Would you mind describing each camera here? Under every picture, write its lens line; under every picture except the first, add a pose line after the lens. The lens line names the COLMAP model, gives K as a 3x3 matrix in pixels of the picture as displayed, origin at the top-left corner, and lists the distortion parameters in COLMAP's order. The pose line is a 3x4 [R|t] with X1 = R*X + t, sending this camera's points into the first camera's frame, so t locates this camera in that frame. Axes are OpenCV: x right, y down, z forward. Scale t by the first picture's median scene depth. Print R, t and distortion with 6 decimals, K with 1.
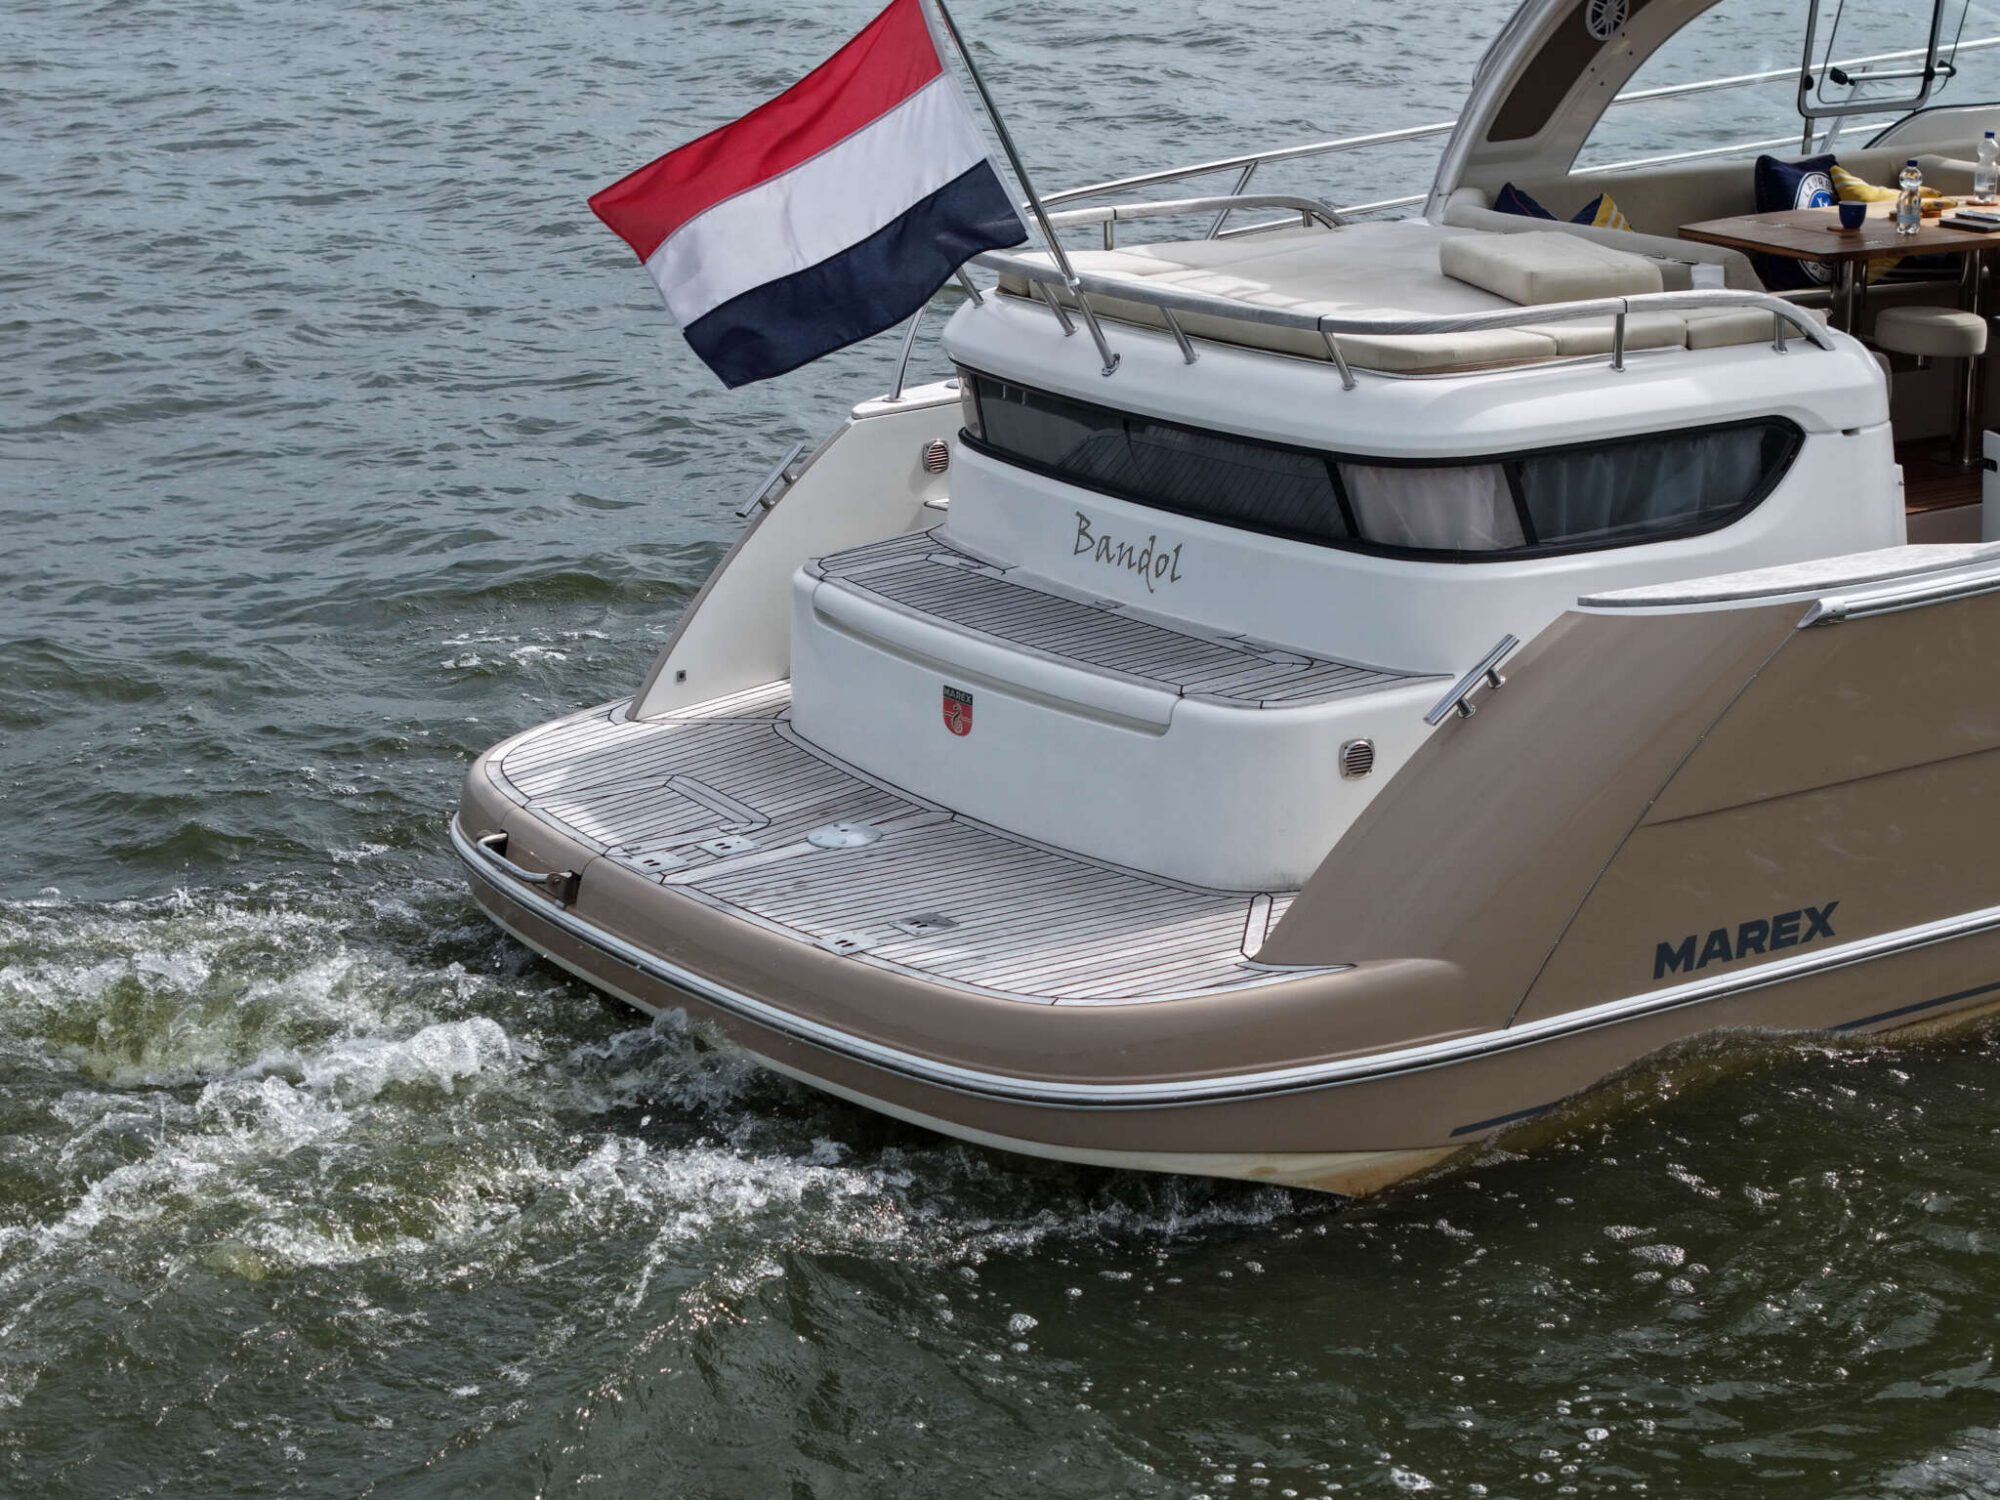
lens RADIAL K [[4837.5, 0, 1000.0], [0, 4837.5, 750.0], [0, 0, 1]] dist [-0.330053, 3.114836]
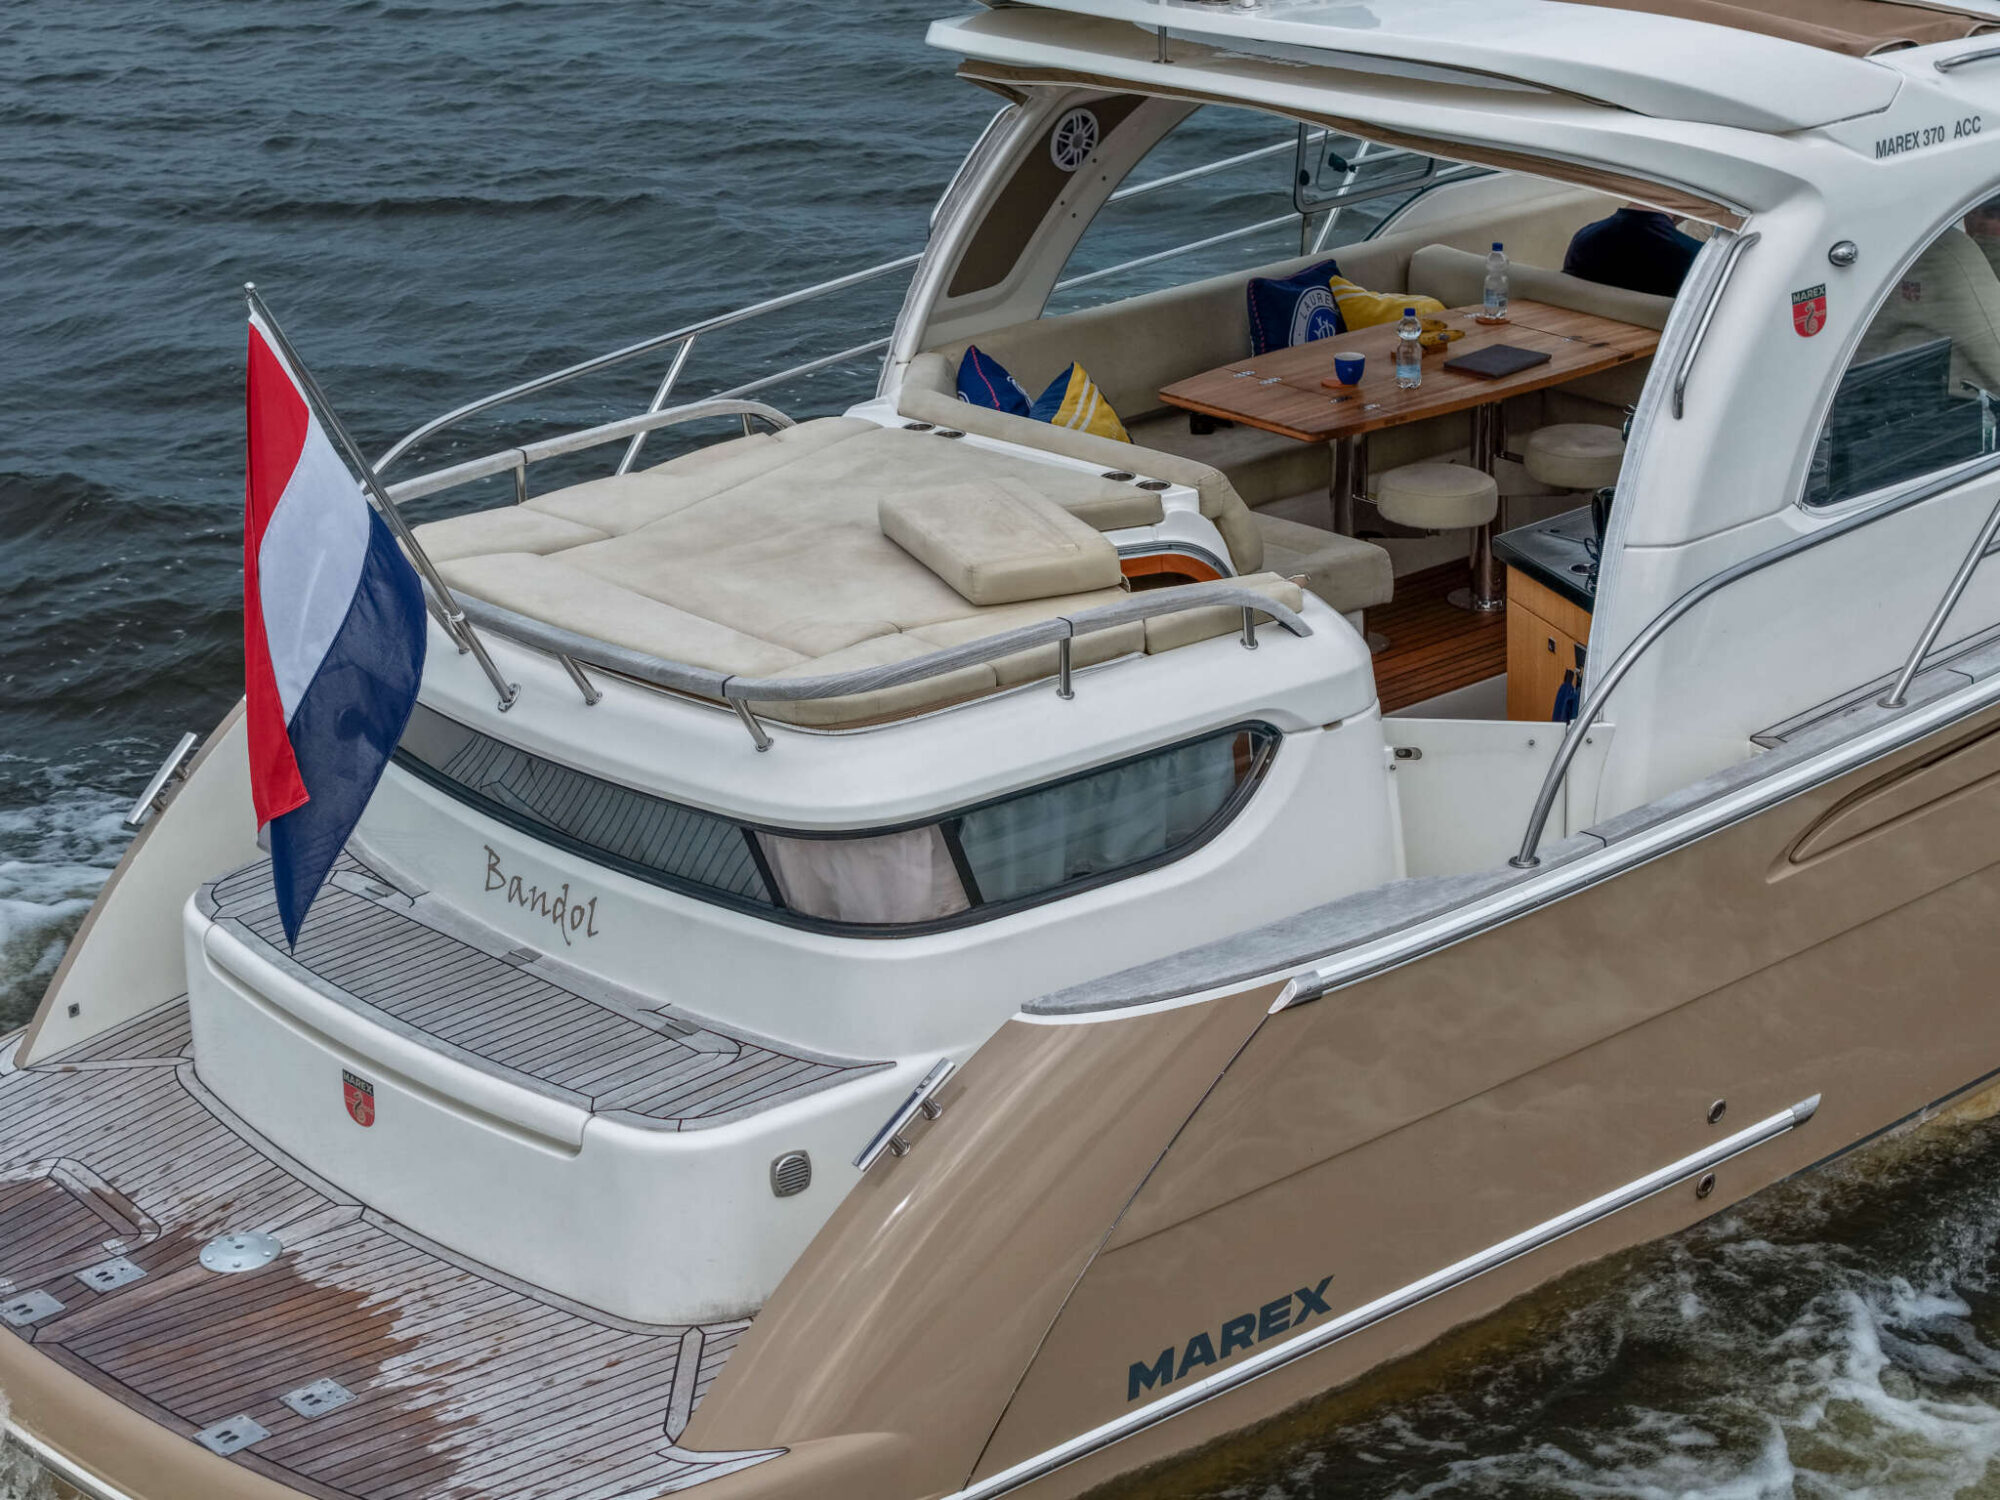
lens RADIAL K [[4837.5, 0, 1000.0], [0, 4837.5, 750.0], [0, 0, 1]] dist [-0.330053, 3.114836]
pose [[0.996181, -0.056590, 0.066496, 0.054799], [0.050039, 0.994089, 0.096352, -0.154471], [-0.071556, -0.092657, 0.993124, 0.102368]]
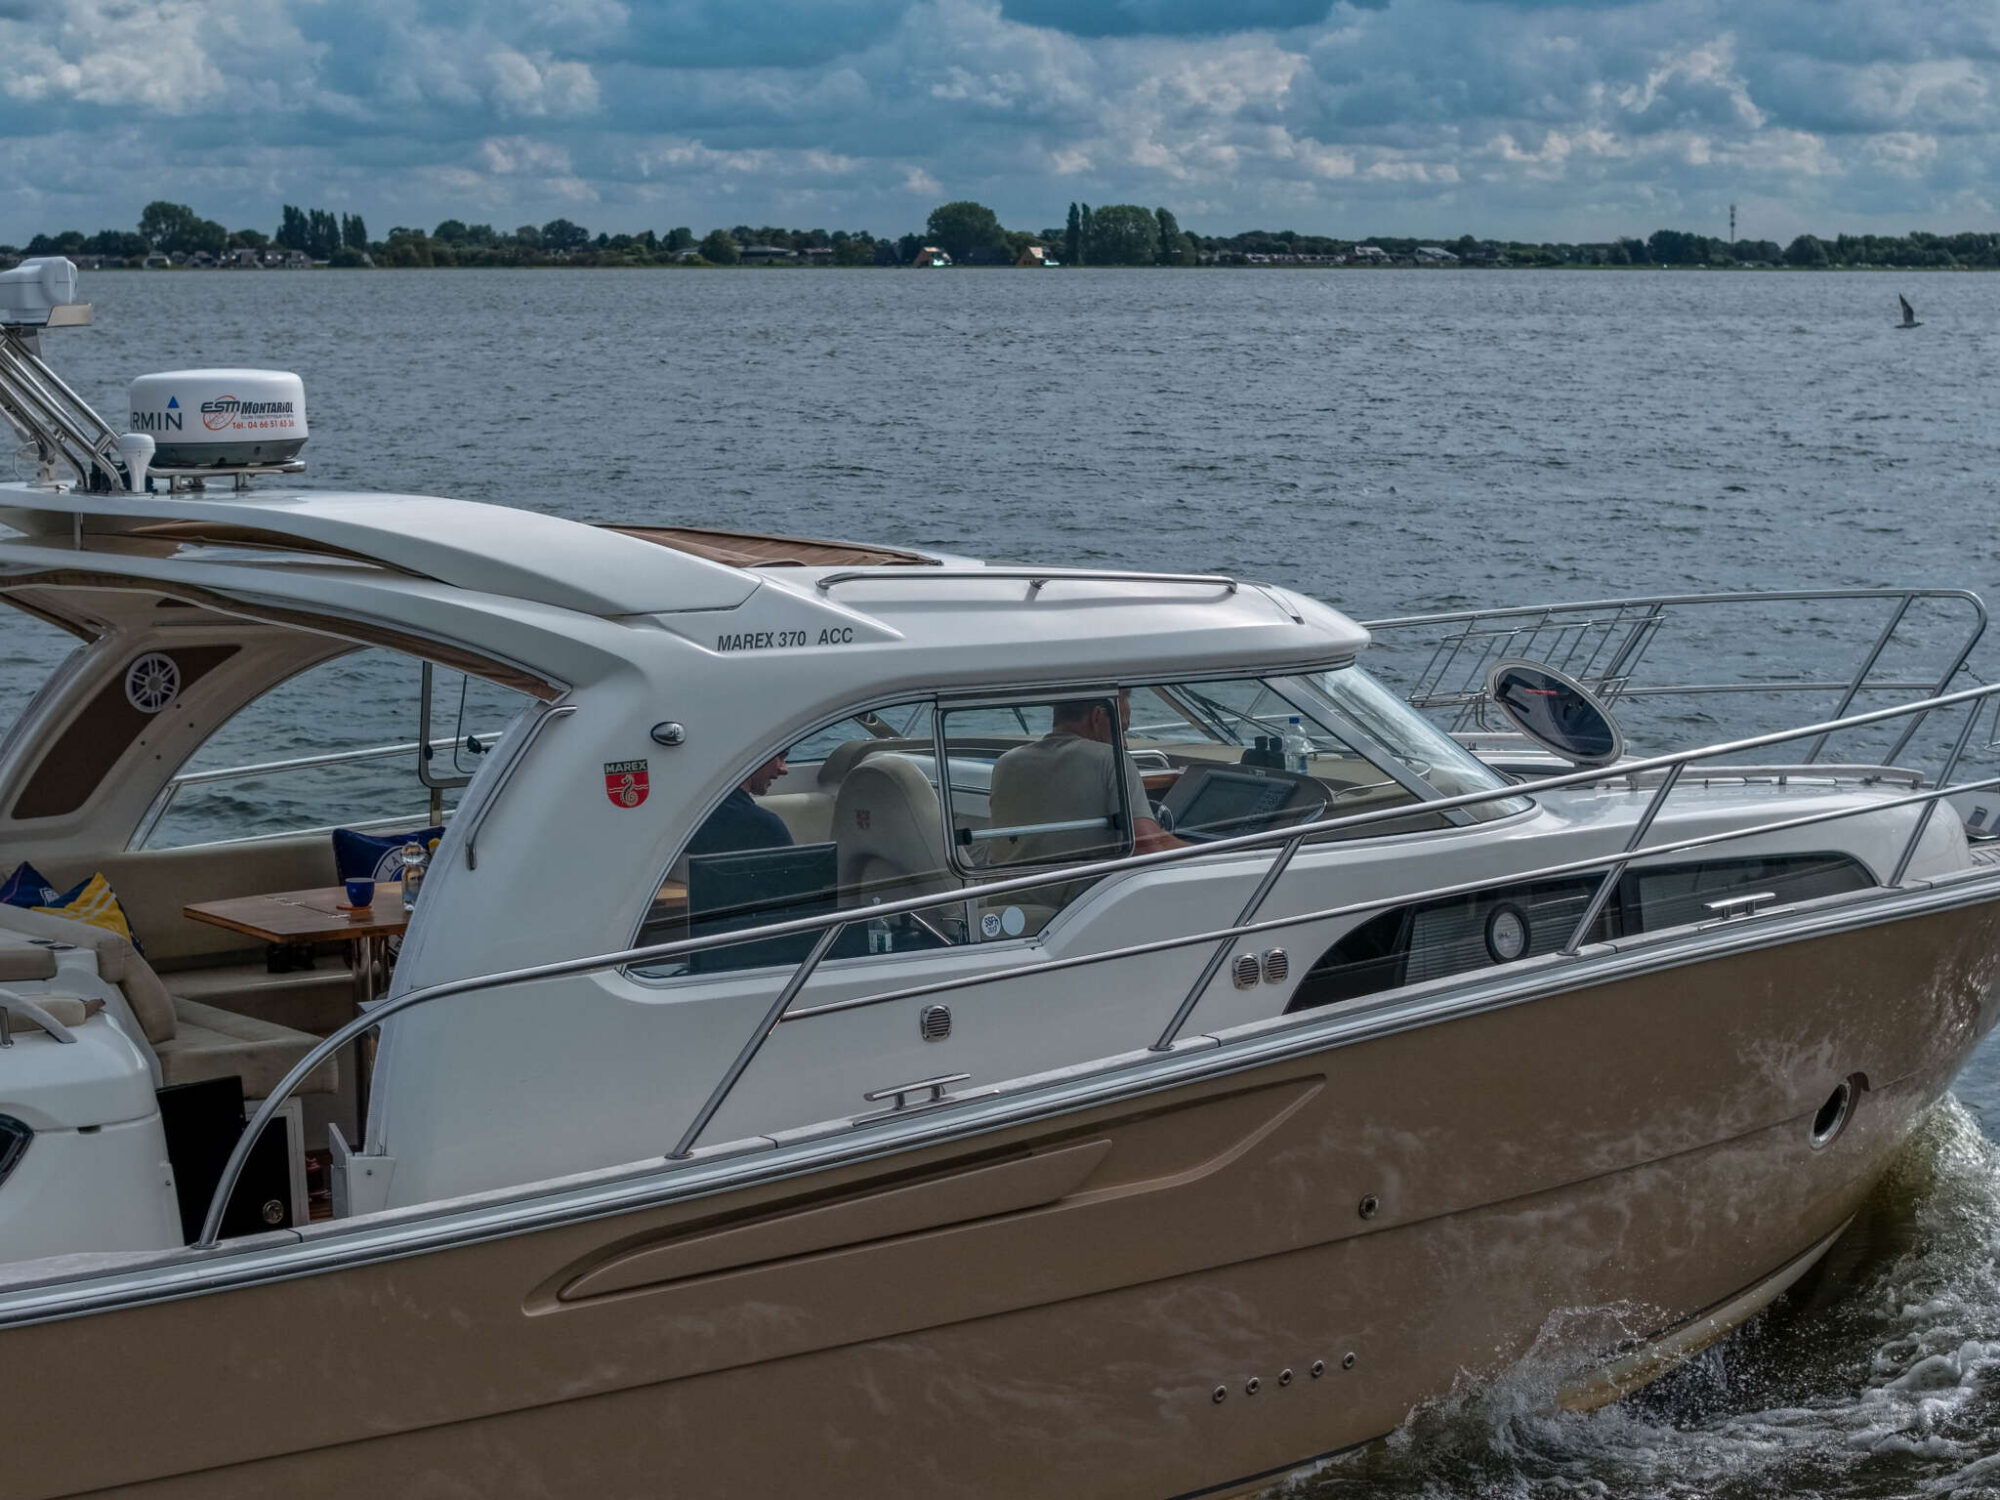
lens RADIAL K [[4837.5, 0, 1000.0], [0, 4837.5, 750.0], [0, 0, 1]] dist [-0.330053, 3.114836]
pose [[0.999864, -0.007685, -0.014592, 0.377559], [0.005752, 0.991741, -0.128126, -0.018114], [0.015456, 0.128024, 0.991651, 0.049032]]
